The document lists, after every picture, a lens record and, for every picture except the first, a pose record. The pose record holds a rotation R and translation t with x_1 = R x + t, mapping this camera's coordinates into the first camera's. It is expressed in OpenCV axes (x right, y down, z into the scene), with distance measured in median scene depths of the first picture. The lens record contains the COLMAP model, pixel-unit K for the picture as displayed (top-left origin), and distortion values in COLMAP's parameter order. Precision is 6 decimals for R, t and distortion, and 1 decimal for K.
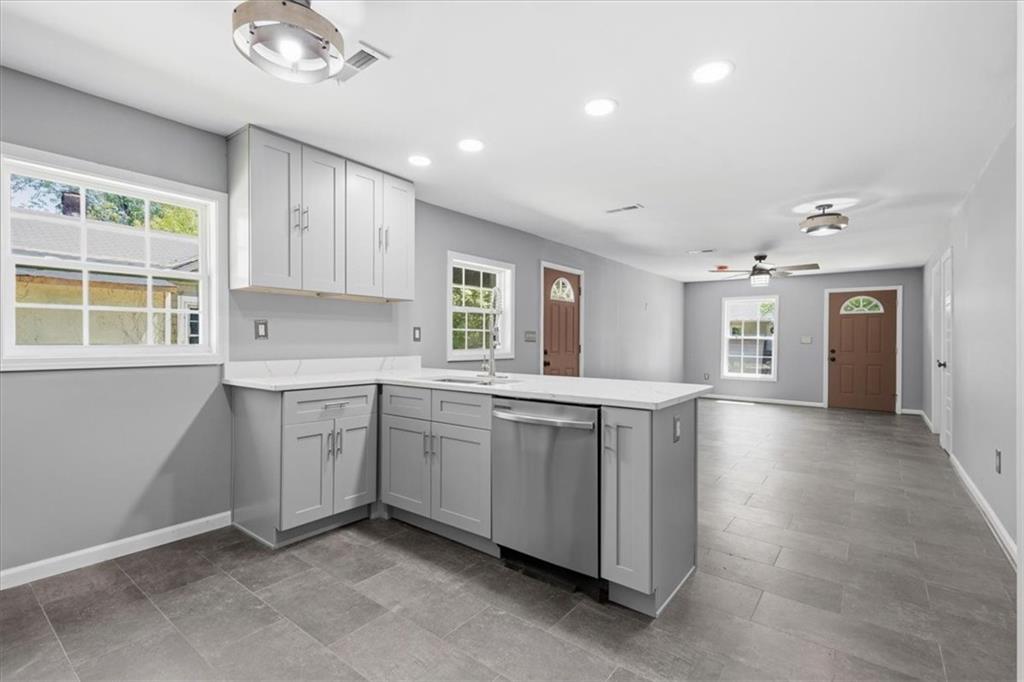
lens RADIAL K [[476.0, 0, 507.5], [0, 476.0, 335.9], [0, 0, 1]] dist [0.001454, 0.000021]
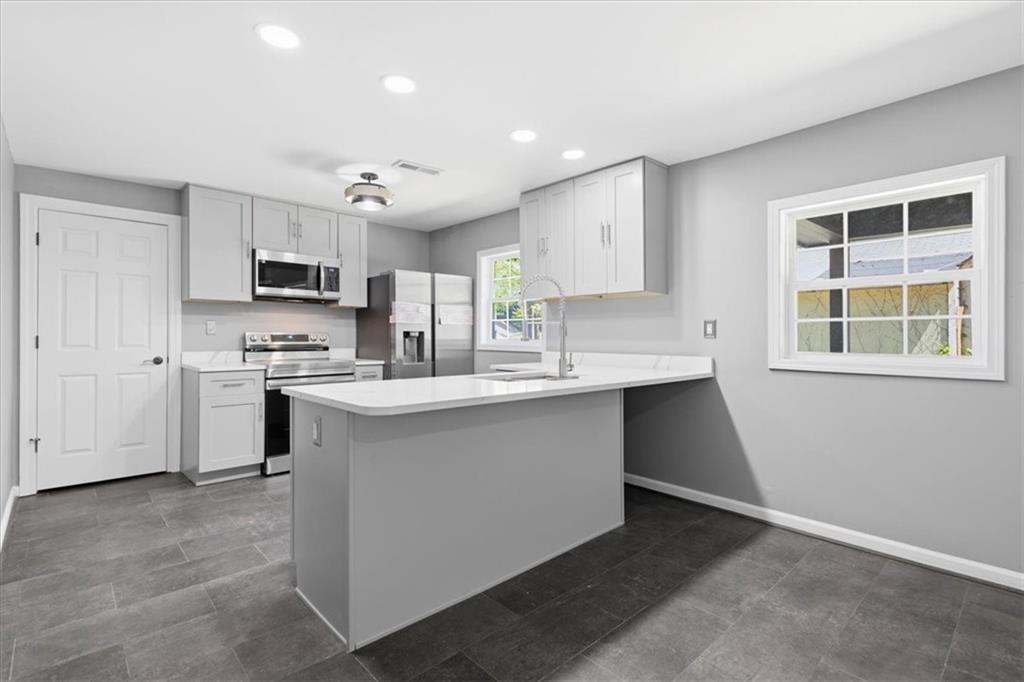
lens RADIAL K [[476.0, 0, 507.5], [0, 476.0, 335.9], [0, 0, 1]] dist [0.001454, 0.000021]
pose [[-0.172017, -0.009363, -0.985049, 0.678164], [0.003308, 0.999944, -0.010082, 0.015567], [0.985088, -0.004993, -0.171976, 0.869094]]
